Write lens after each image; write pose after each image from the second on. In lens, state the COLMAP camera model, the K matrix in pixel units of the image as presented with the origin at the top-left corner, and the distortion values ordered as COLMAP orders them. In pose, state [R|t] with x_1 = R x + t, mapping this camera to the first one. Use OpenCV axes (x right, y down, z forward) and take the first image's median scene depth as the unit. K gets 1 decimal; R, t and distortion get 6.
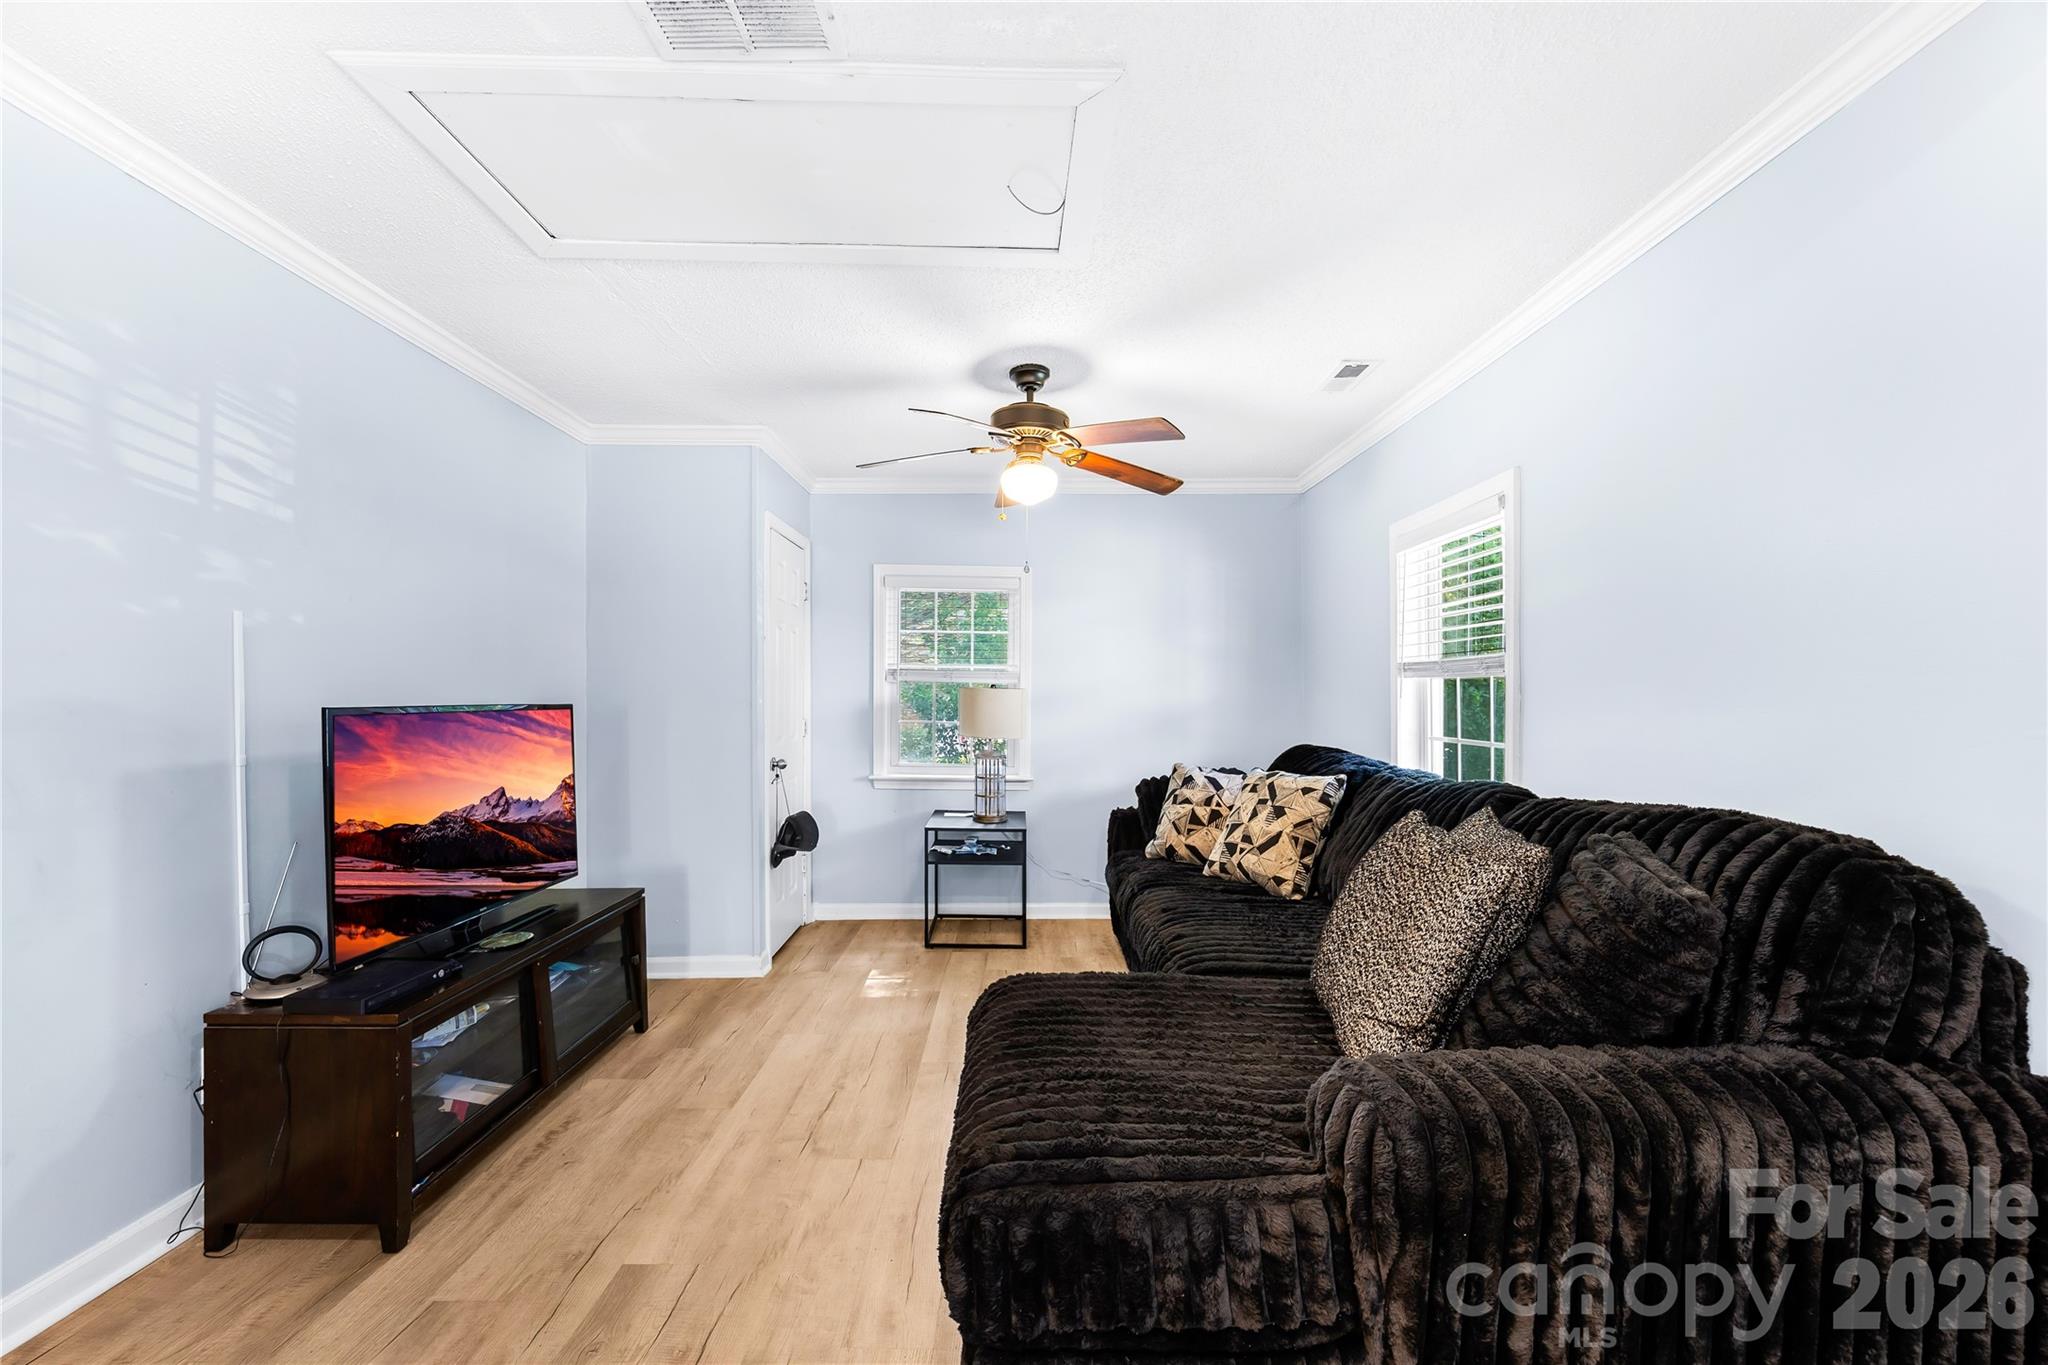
lens RADIAL K [[812.2, 0, 1016.4], [0, 812.2, 689.0], [0, 0, 1]] dist [-0.000919, 0.000093]
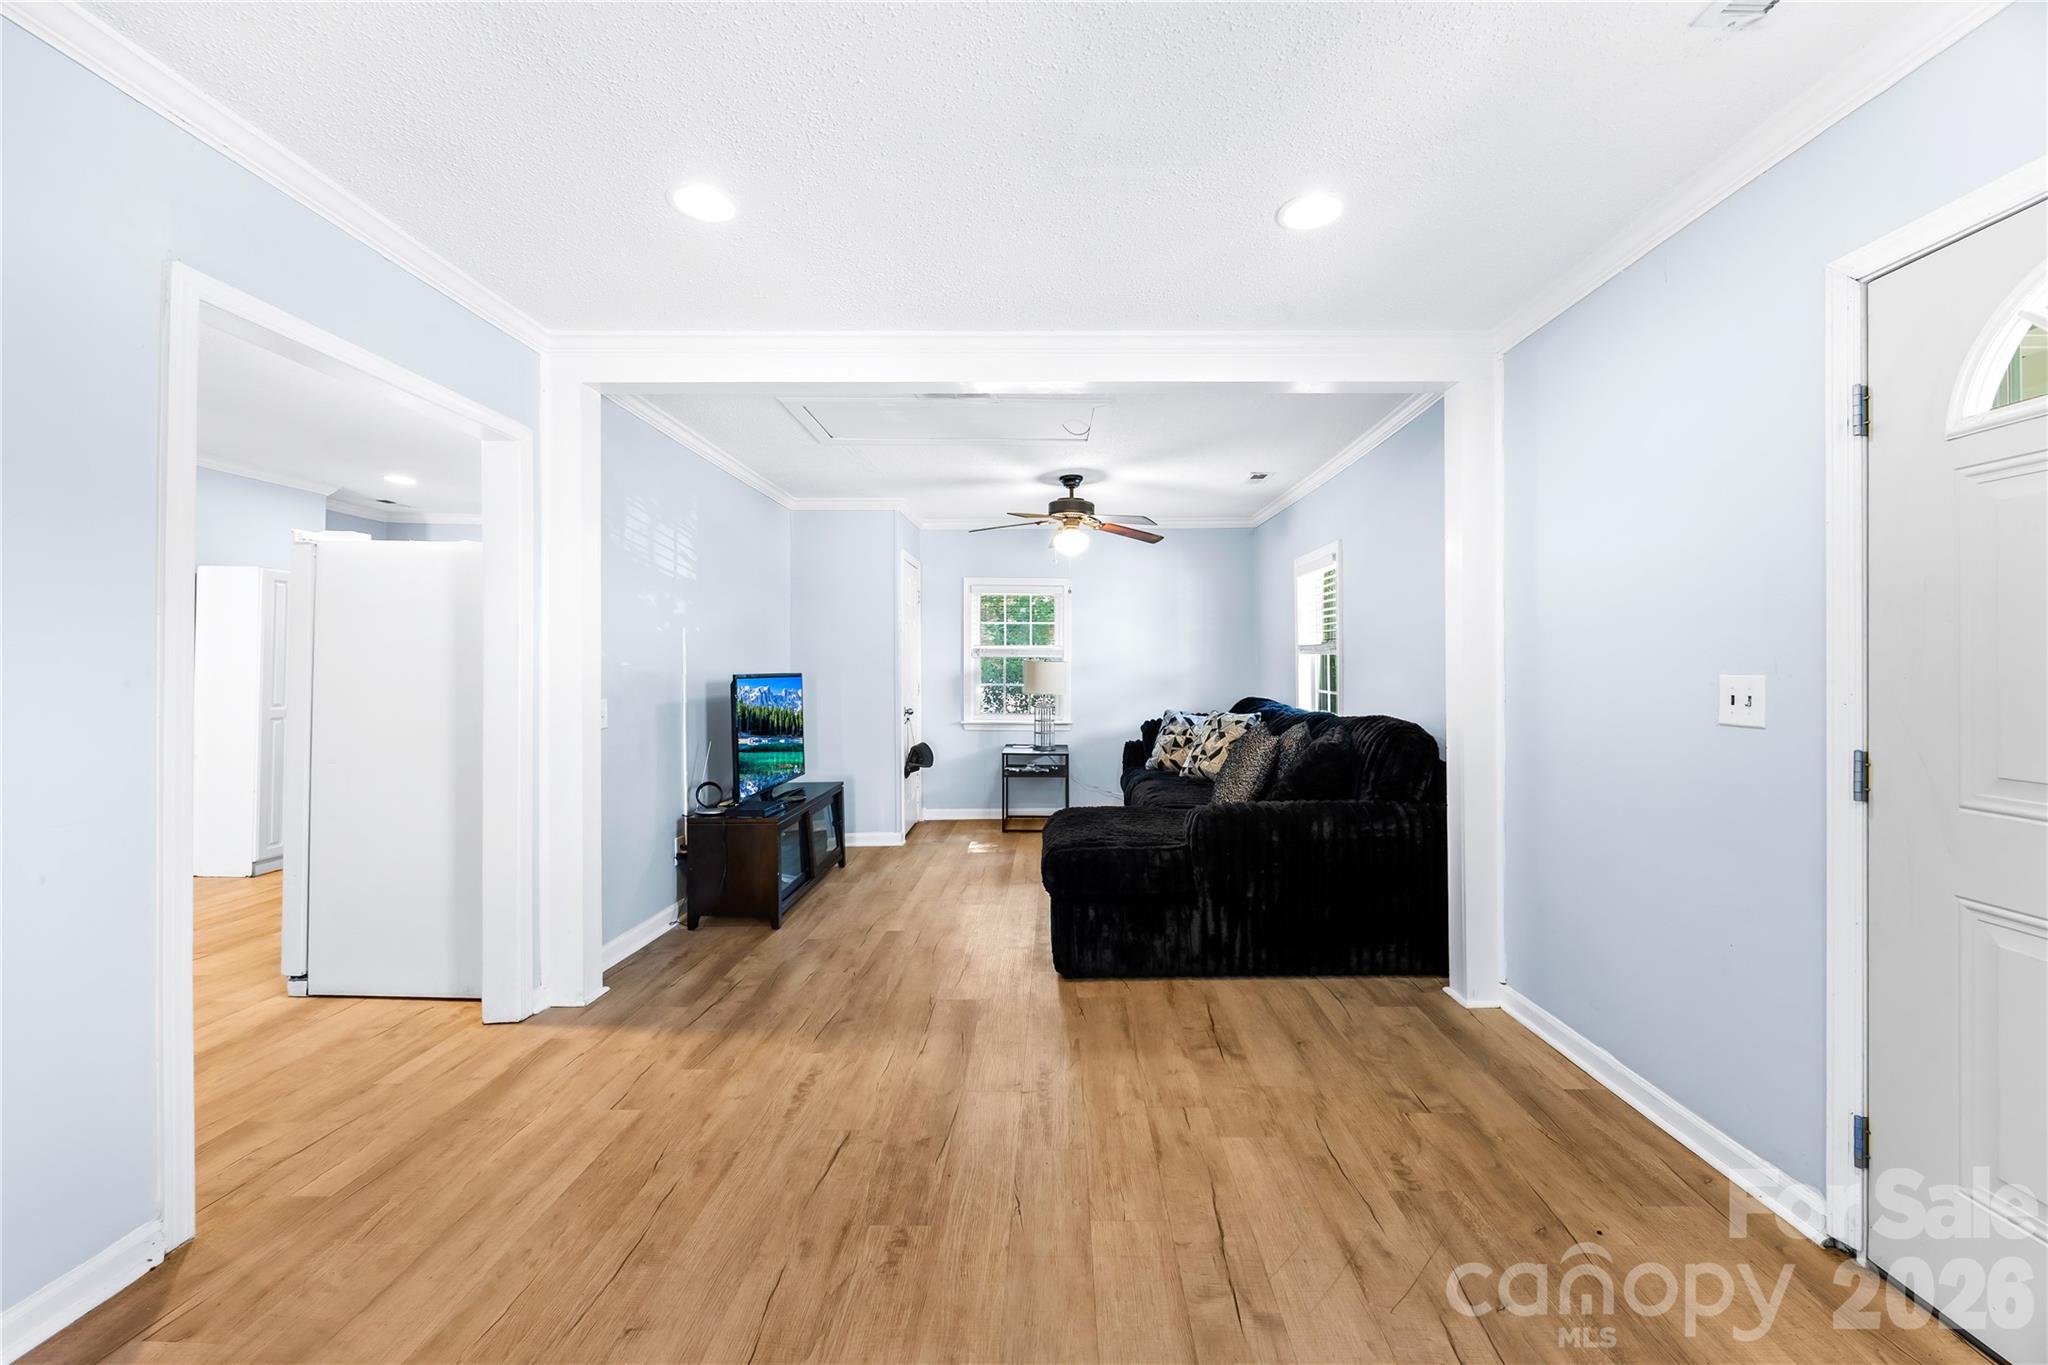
lens RADIAL K [[796.9, 0, 1048.0], [0, 796.9, 683.2], [0, 0, 1]] dist [-0.002203, -0.000229]
pose [[0.999974, -0.005604, -0.004575, -0.023022], [0.005741, 0.999519, 0.030486, -0.006807], [0.004402, -0.030511, 0.999525, -0.593002]]
